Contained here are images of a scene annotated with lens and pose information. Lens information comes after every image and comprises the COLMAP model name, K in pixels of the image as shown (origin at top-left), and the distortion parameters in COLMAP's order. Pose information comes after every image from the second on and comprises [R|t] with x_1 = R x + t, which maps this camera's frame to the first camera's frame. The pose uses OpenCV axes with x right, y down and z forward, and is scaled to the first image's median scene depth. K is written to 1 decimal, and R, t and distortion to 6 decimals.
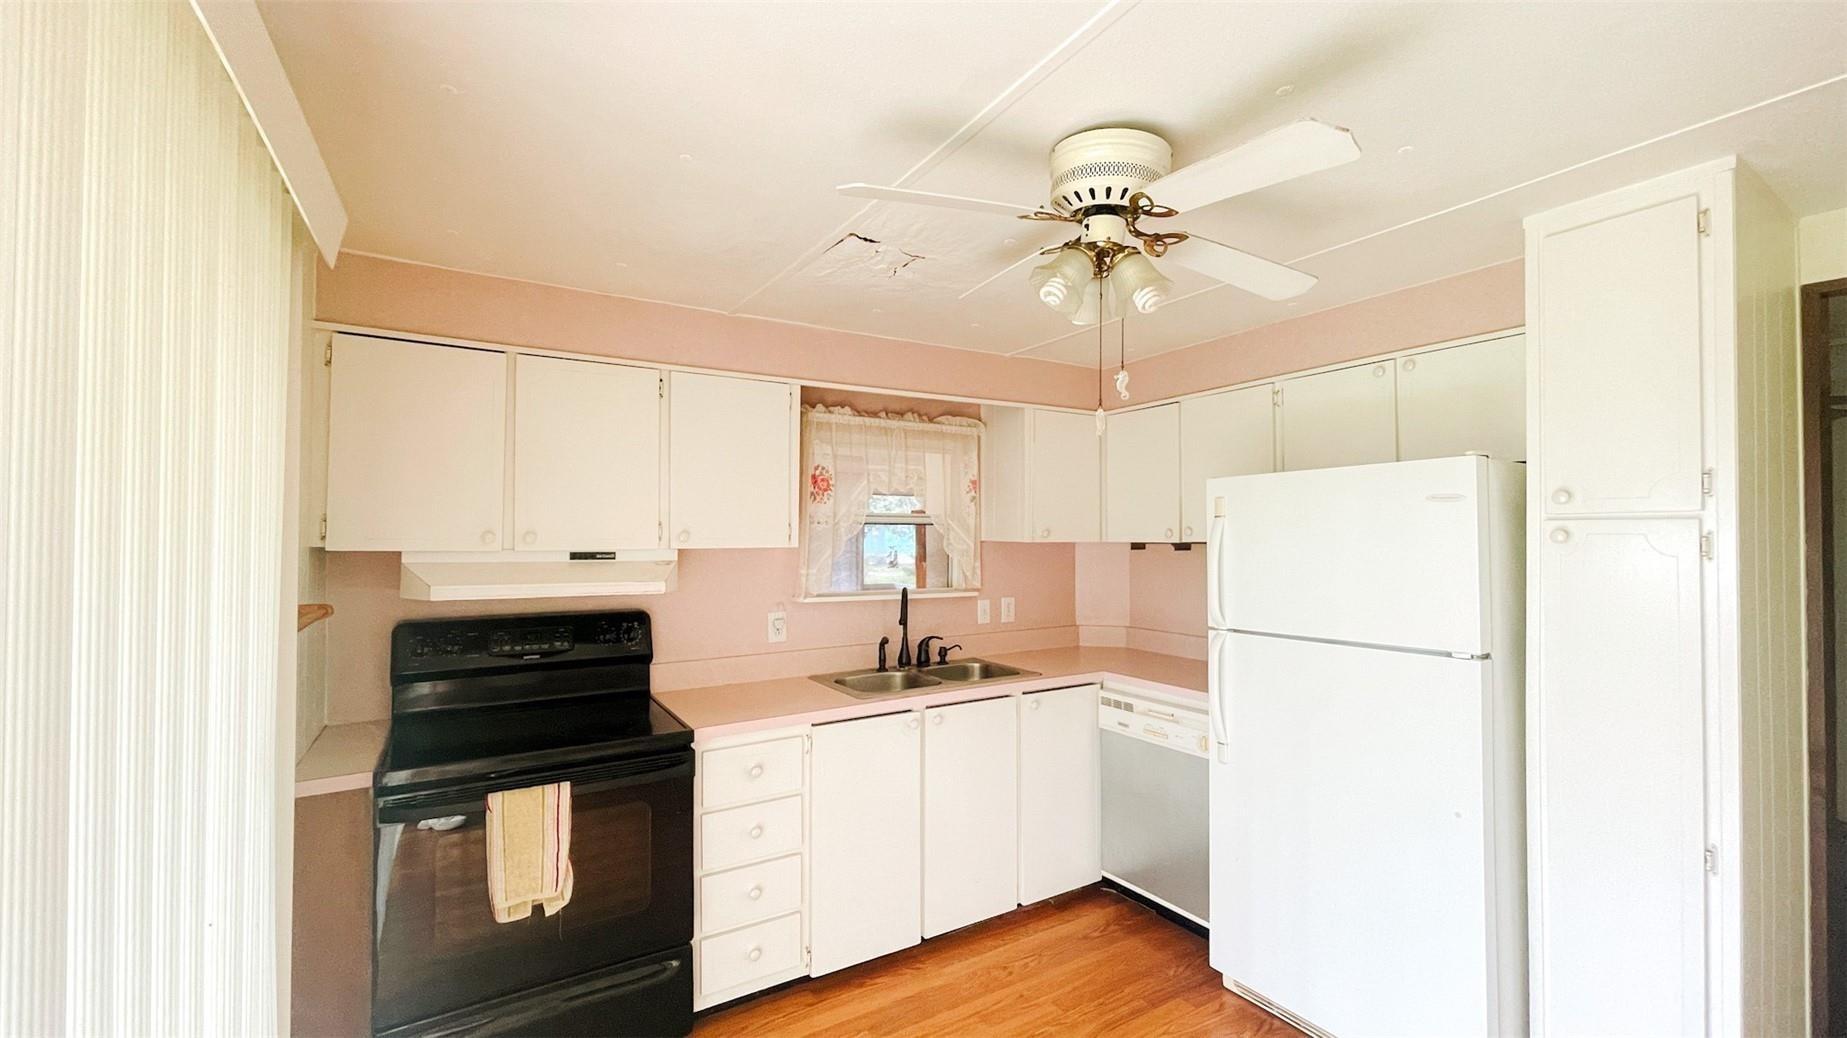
lens RADIAL K [[747.7, 0, 922.4], [0, 747.7, 521.6], [0, 0, 1]] dist [0.002095, 0.000000]
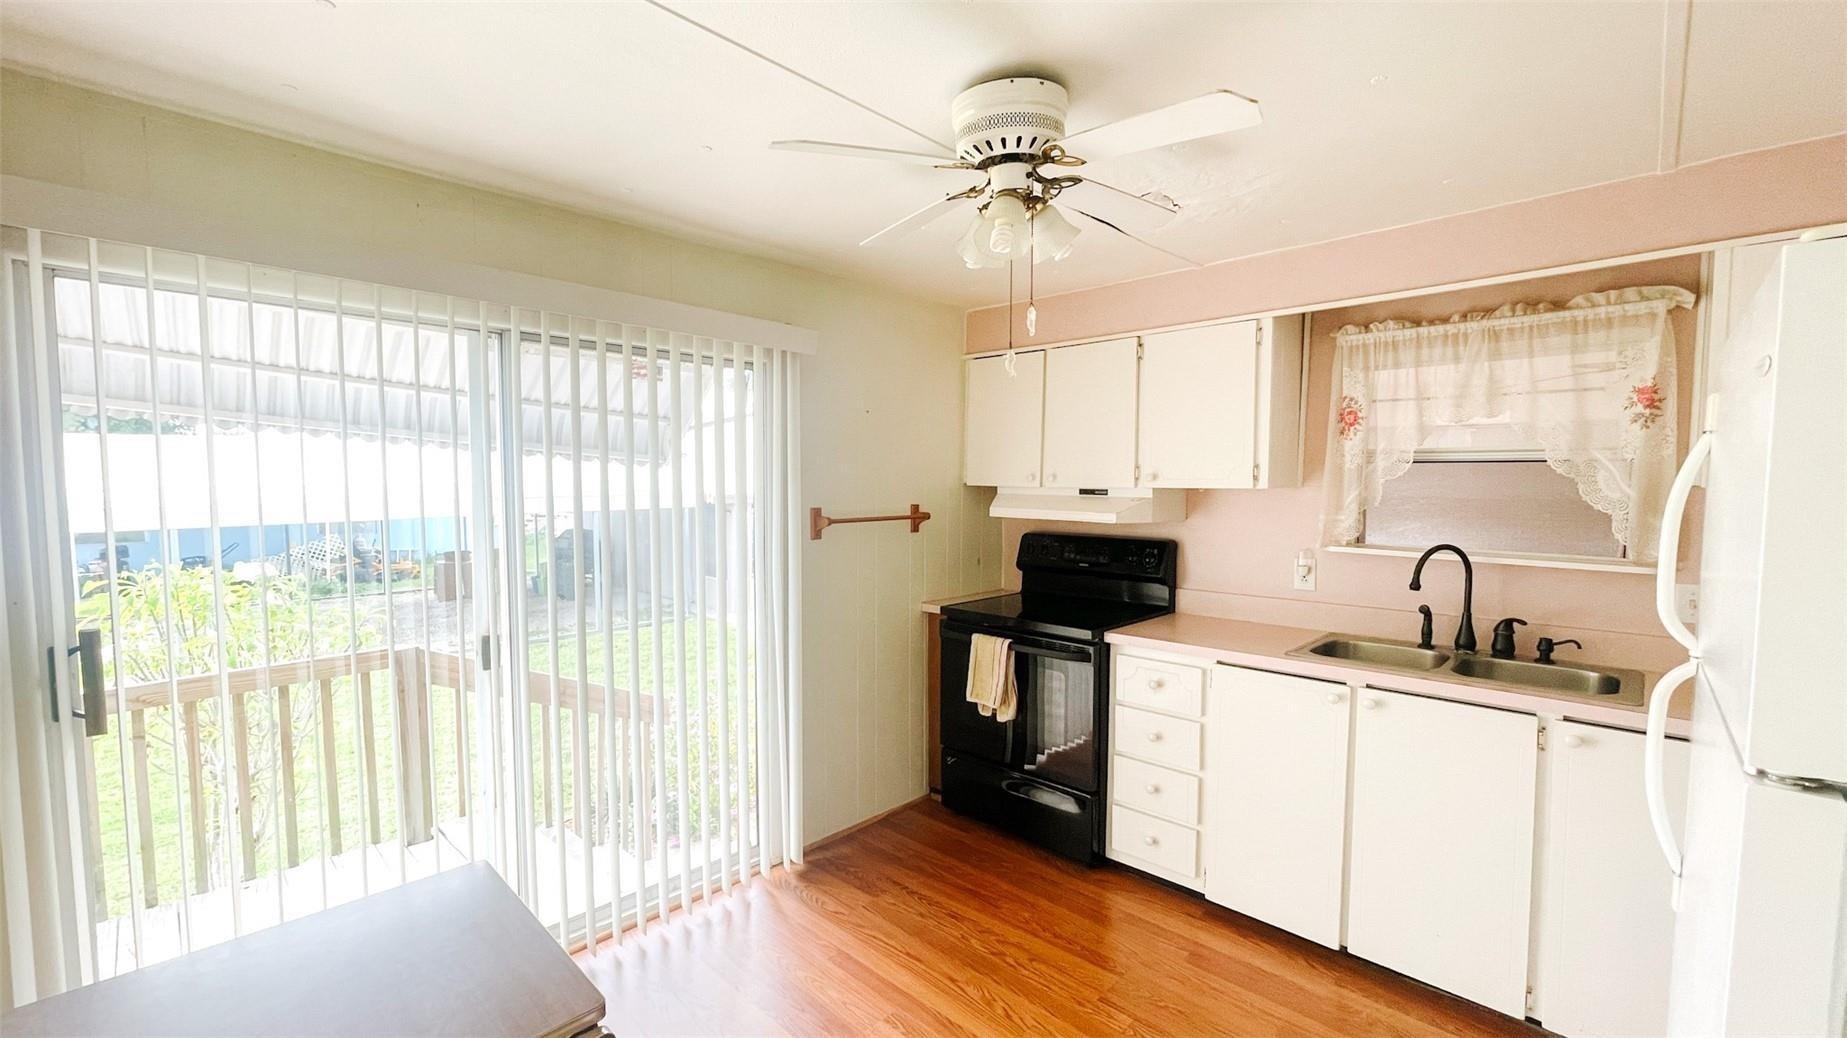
lens RADIAL K [[747.7, 0, 918.3], [0, 747.7, 528.1], [0, 0, 1]] dist [0.002095, 0.000000]
pose [[0.258314, 0.055688, -0.964455, 0.586994], [0.007373, 0.998194, 0.059611, 0.022447], [0.966033, -0.022509, 0.257437, 0.286108]]
